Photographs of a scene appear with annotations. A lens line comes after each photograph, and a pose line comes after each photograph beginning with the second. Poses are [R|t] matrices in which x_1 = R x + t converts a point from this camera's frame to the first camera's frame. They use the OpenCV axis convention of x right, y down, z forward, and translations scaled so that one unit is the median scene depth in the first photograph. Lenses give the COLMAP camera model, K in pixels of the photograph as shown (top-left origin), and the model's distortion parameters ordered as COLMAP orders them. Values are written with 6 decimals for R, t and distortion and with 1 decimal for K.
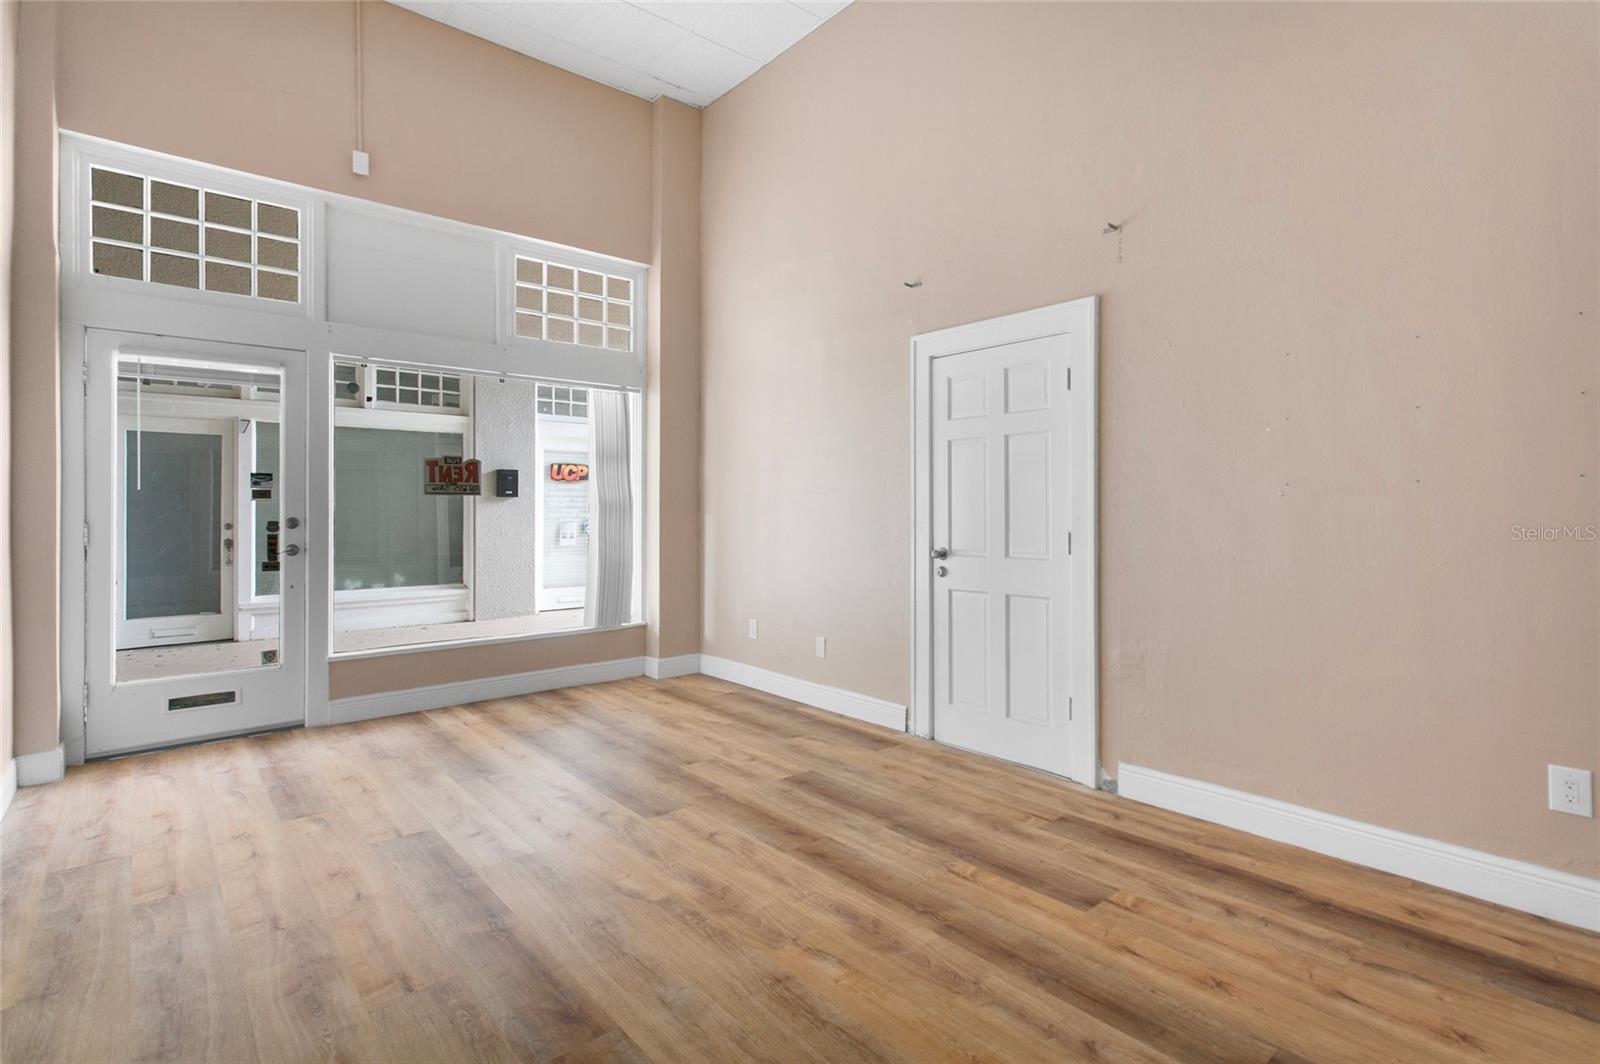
lens RADIAL K [[771.4, 0, 800.4], [0, 771.4, 524.5], [0, 0, 1]] dist [0.001096, 0.000464]
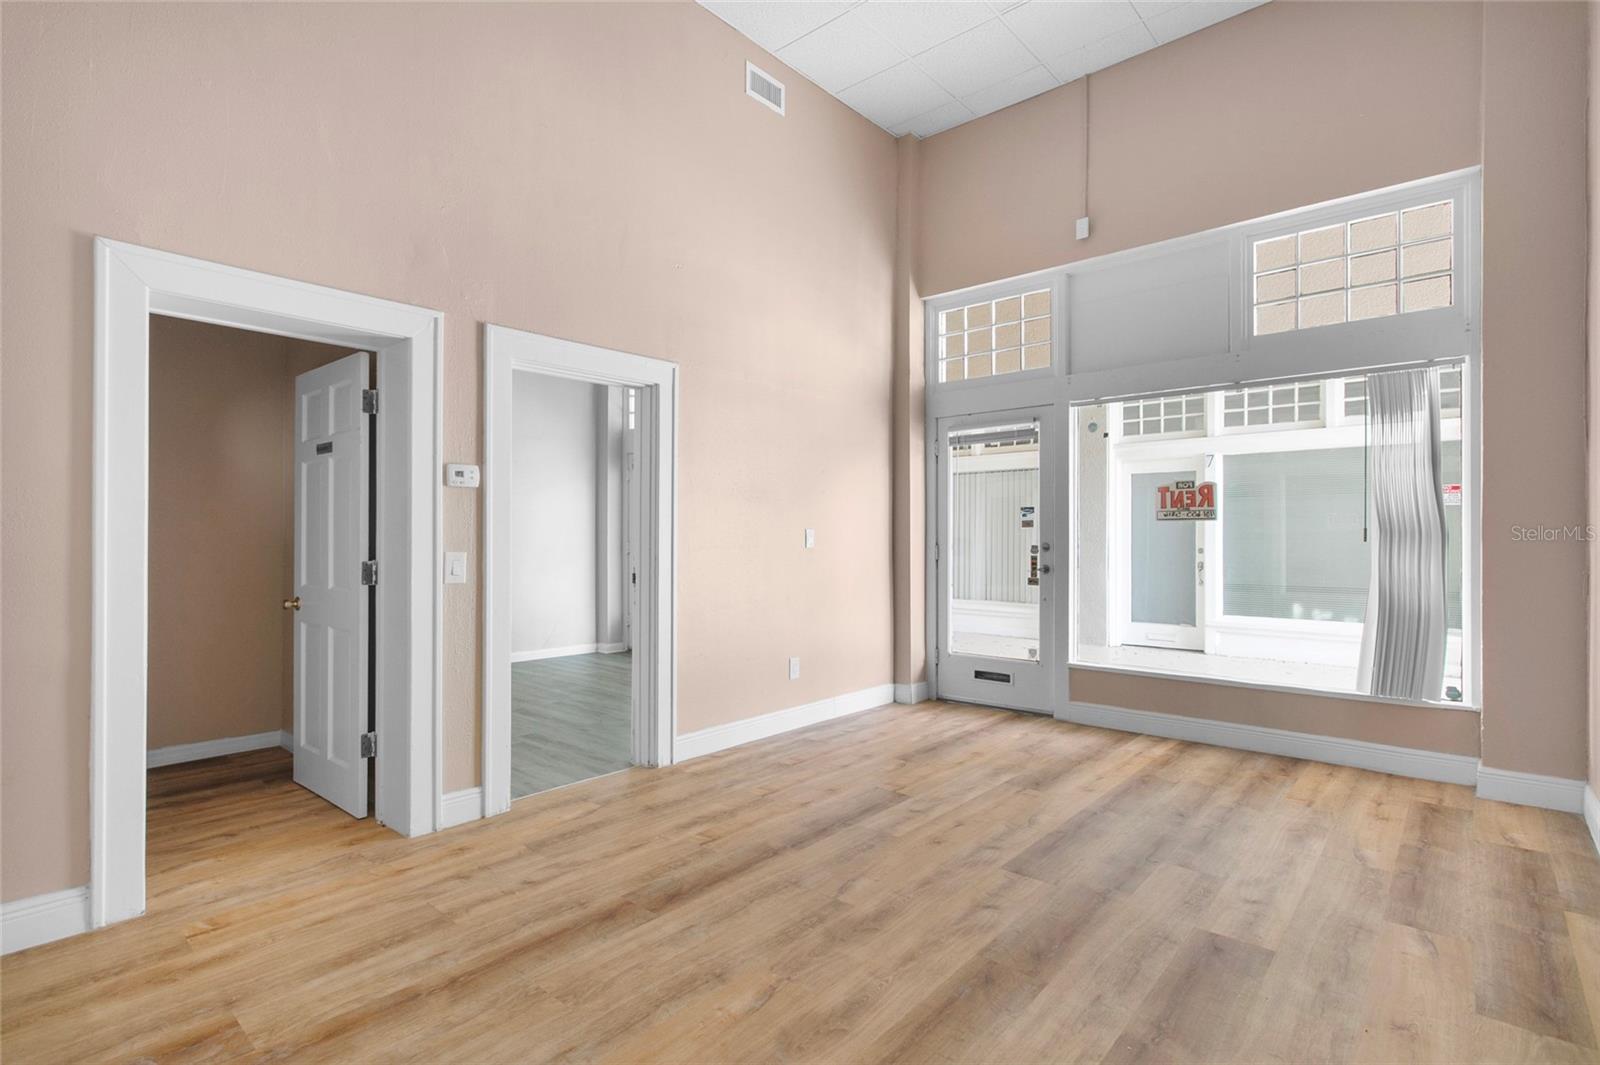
lens RADIAL K [[763.1, 0, 796.3], [0, 763.1, 535.7], [0, 0, 1]] dist [0.000091, 0.000869]
pose [[0.146157, -0.000423, -0.989261, 0.625843], [-0.018469, 0.999824, -0.003156, -0.011264], [0.989089, 0.018732, 0.146123, 0.567701]]
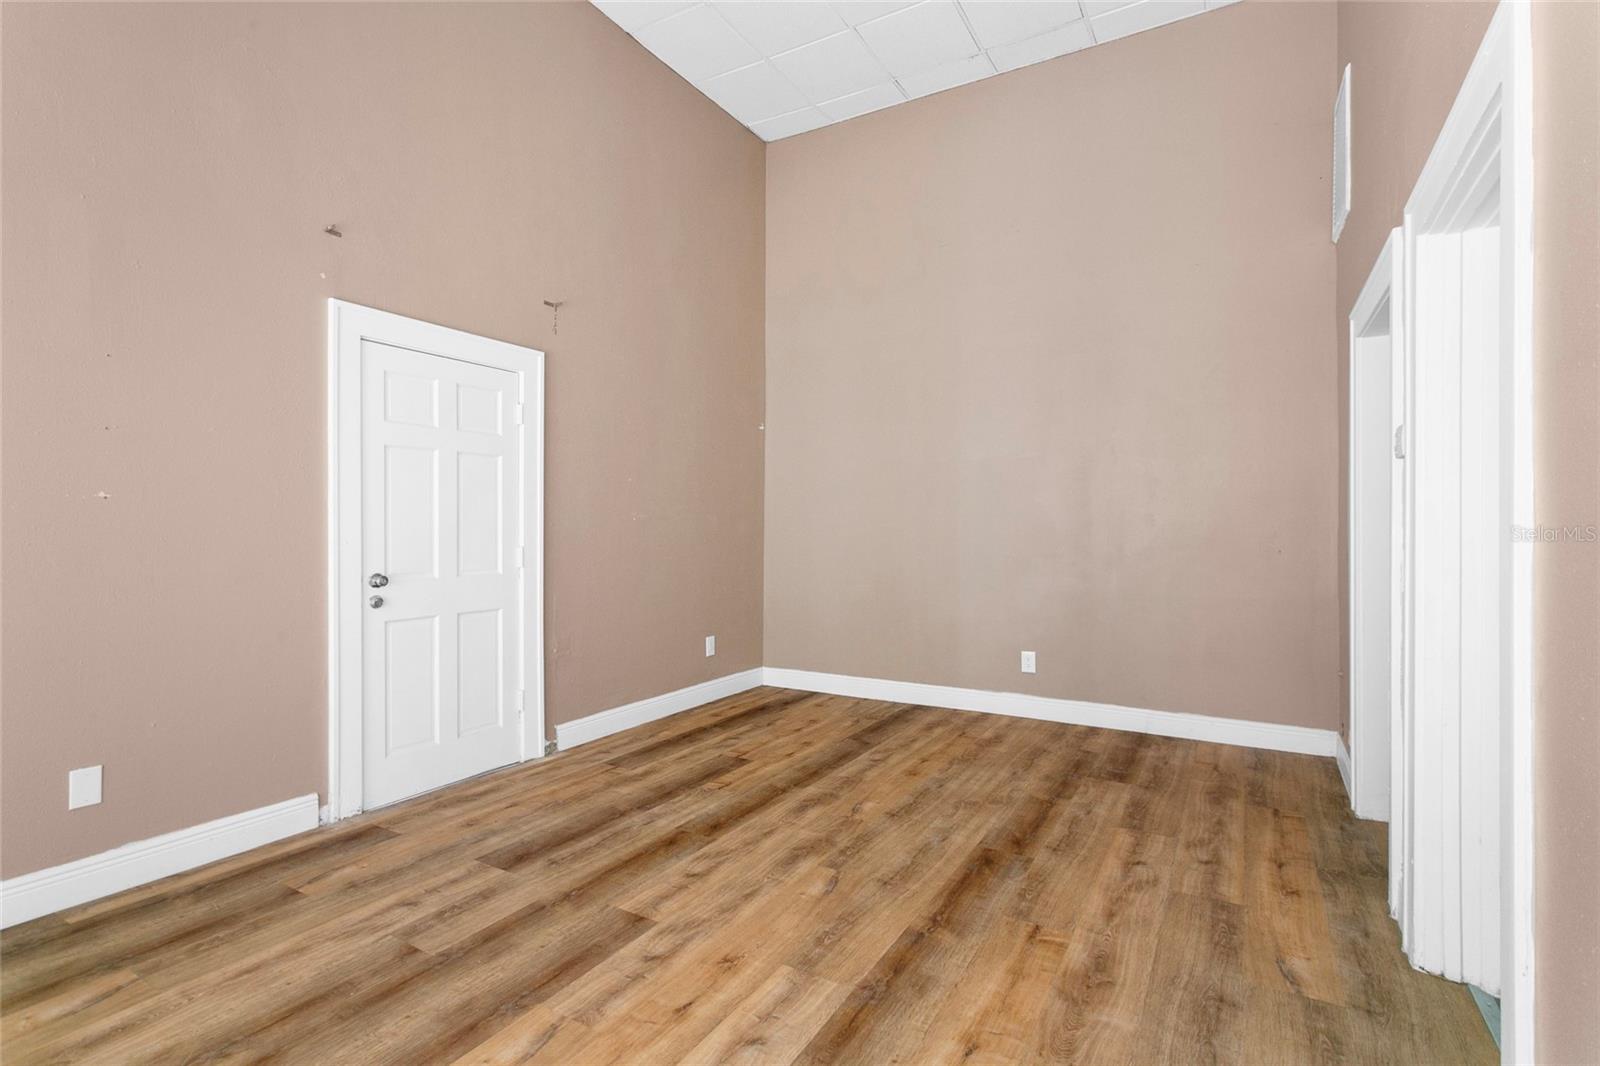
lens RADIAL K [[763.1, 0, 796.3], [0, 763.1, 536.2], [0, 0, 1]] dist [0.000091, 0.000869]
pose [[-0.322274, -0.006602, 0.946623, -0.889706], [0.017596, 0.999761, 0.012964, -0.010482], [-0.946483, 0.020835, -0.322081, 1.023542]]
